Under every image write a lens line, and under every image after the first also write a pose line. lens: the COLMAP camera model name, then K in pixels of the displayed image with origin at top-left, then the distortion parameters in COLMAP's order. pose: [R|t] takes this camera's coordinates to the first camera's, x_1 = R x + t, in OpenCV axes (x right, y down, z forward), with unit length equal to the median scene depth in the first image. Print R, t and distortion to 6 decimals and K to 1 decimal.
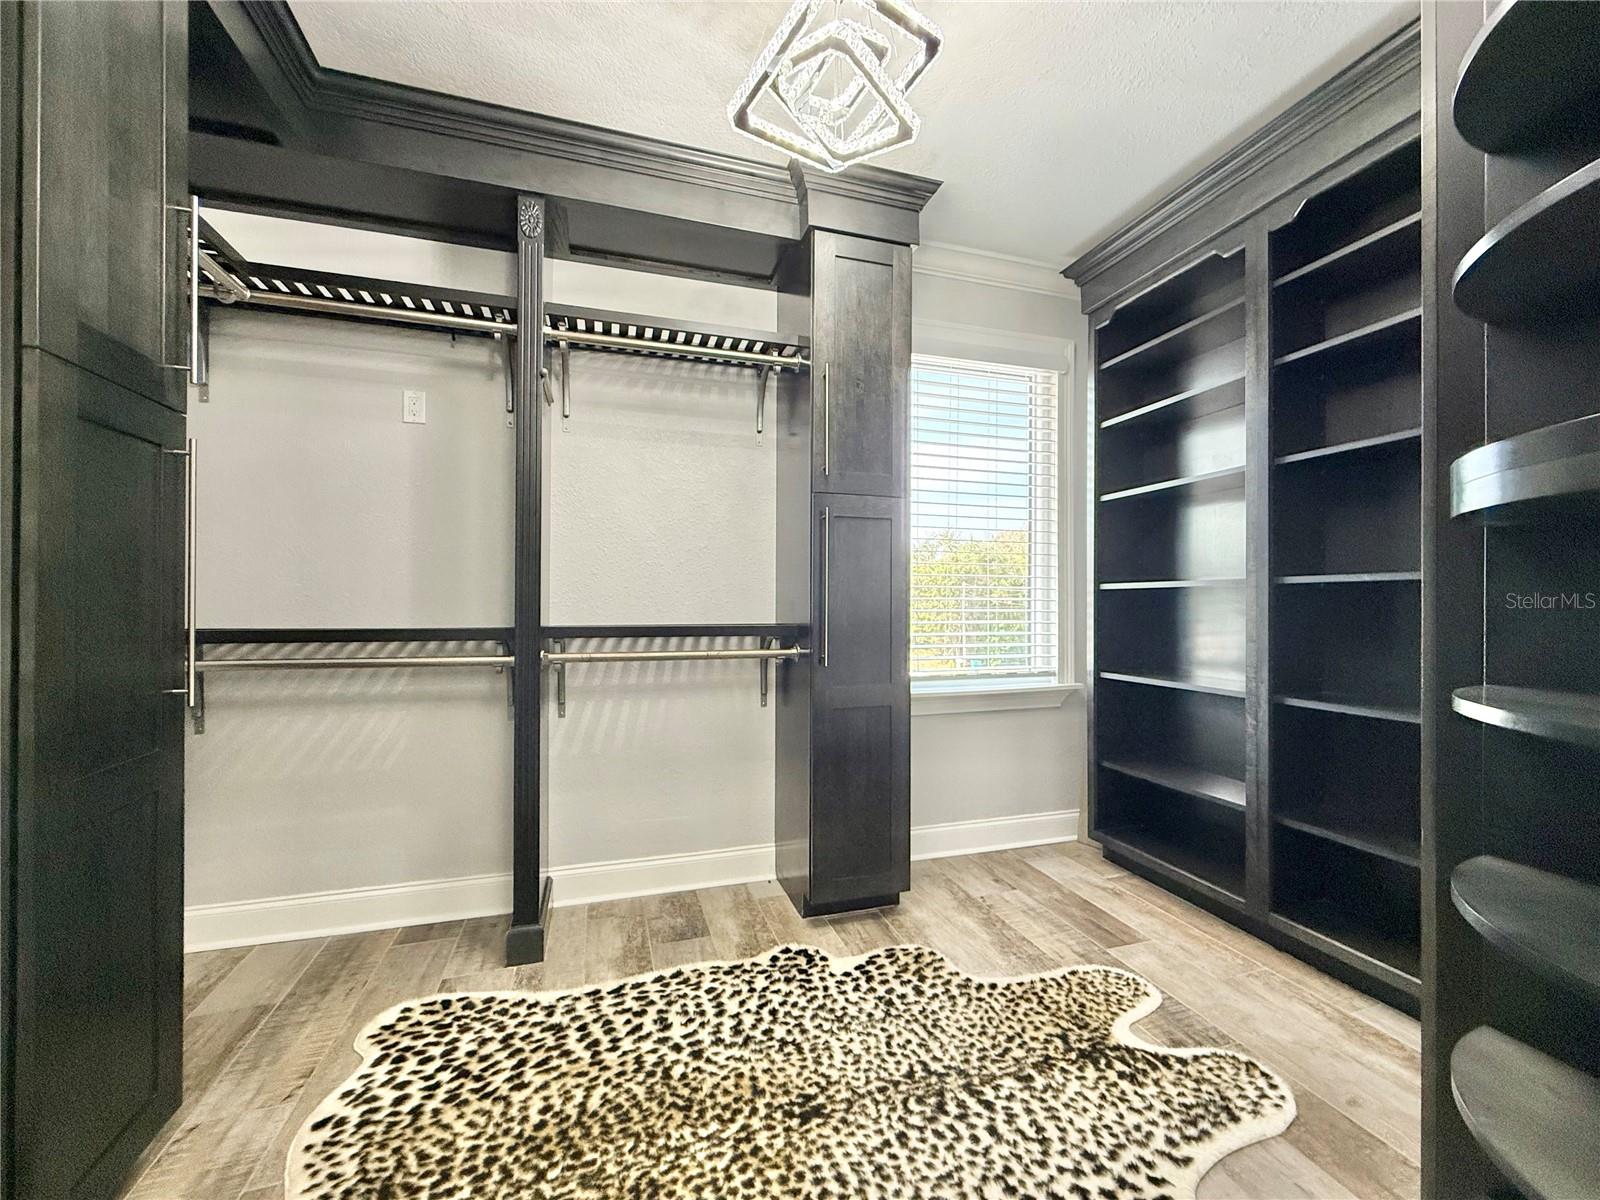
lens RADIAL K [[635.7, 0, 796.1], [0, 635.7, 603.7], [0, 0, 1]] dist [-0.000046, 0.000197]
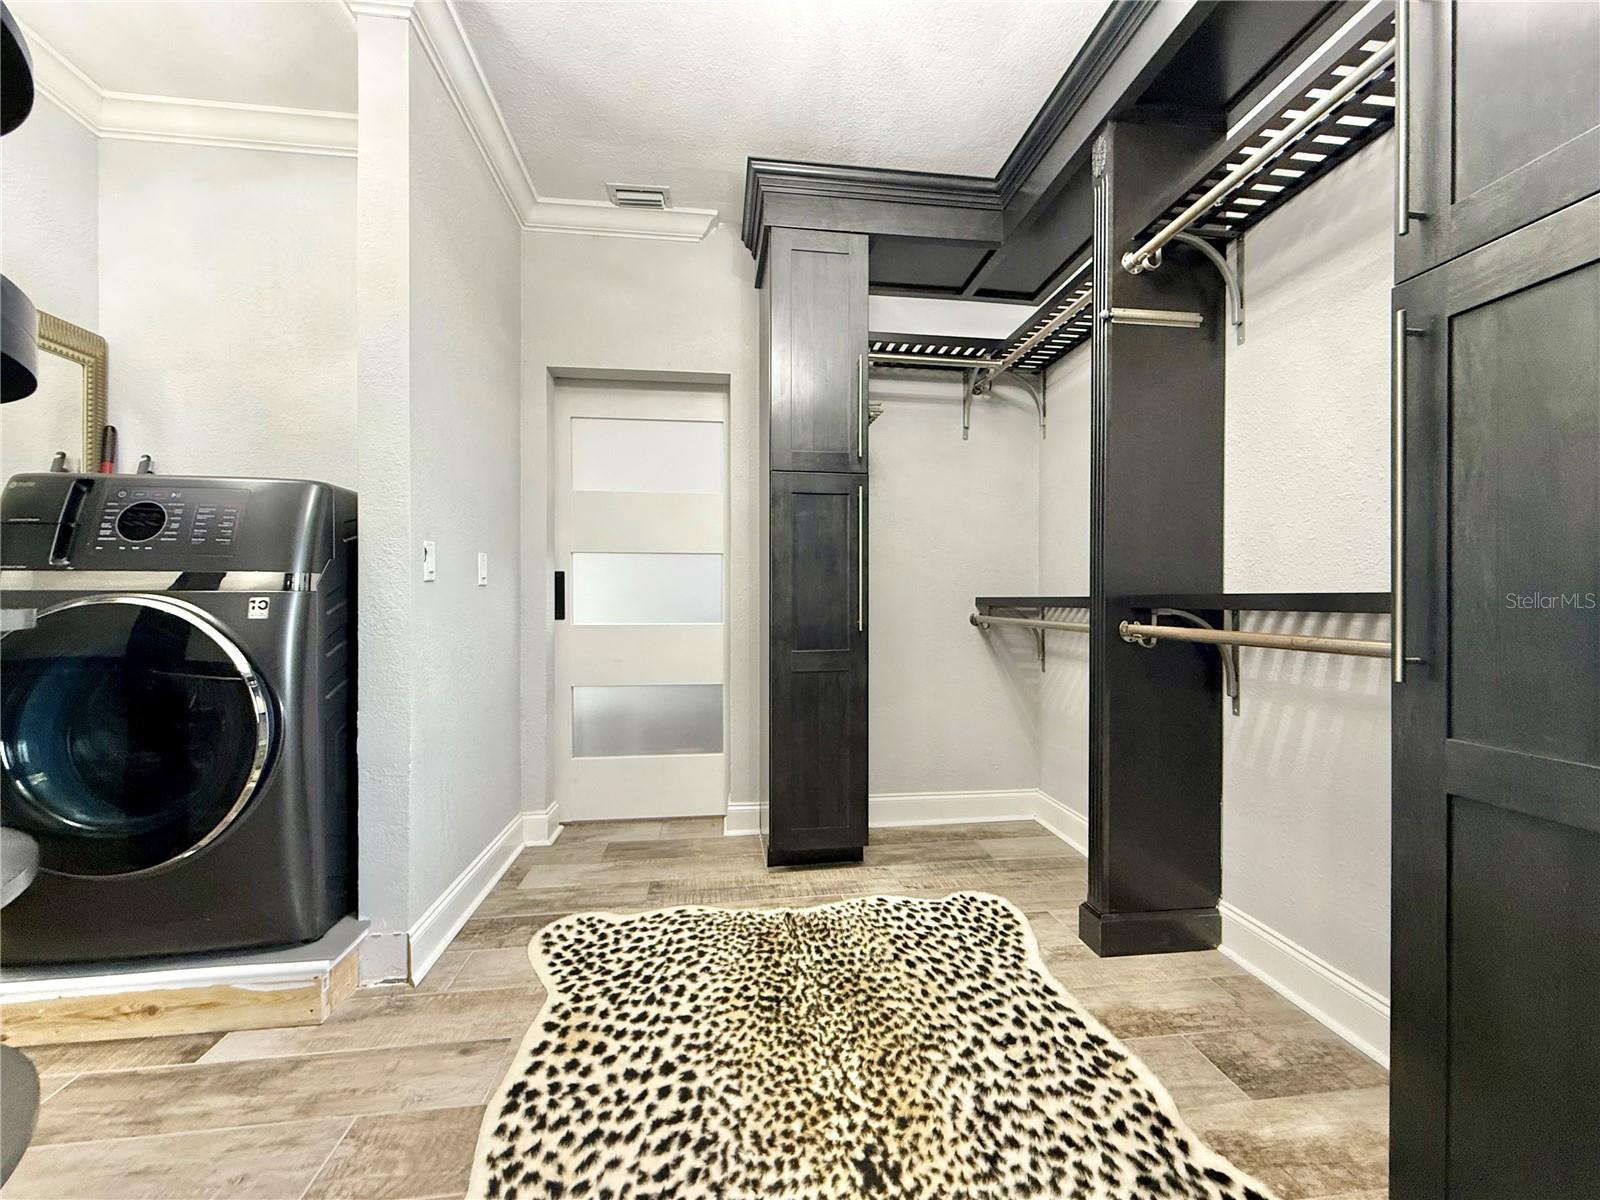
lens RADIAL K [[635.7, 0, 796.9], [0, 635.7, 604.9], [0, 0, 1]] dist [-0.000046, 0.000197]
pose [[-0.175698, 0.004565, -0.984434, 0.732669], [-0.000180, 0.999989, 0.004669, 0.062175], [0.984444, 0.000998, -0.175695, 0.918862]]
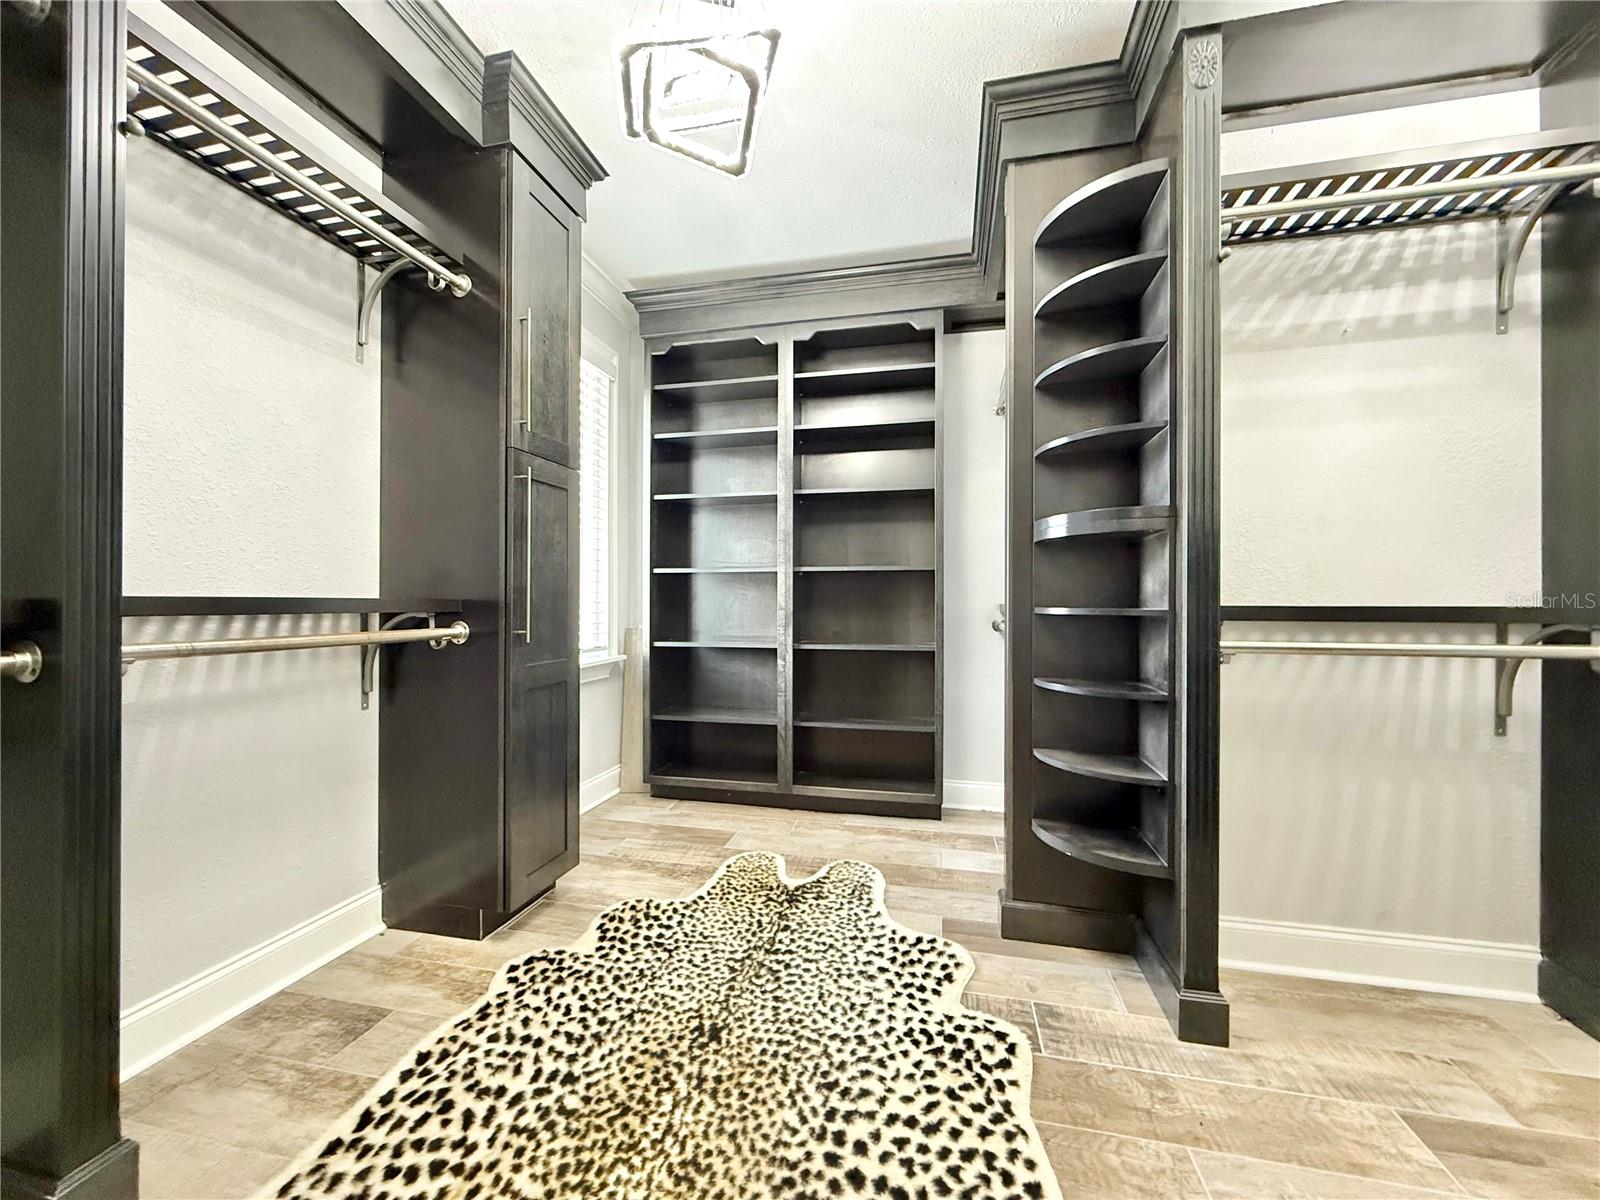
lens RADIAL K [[635.7, 0, 800.2], [0, 635.7, 599.2], [0, 0, 1]] dist [-0.000046, 0.000197]
pose [[0.495601, 0.003530, 0.868543, -0.745165], [-0.001955, 0.999994, -0.002948, 0.054040], [-0.868548, -0.000237, 0.495605, 0.292065]]
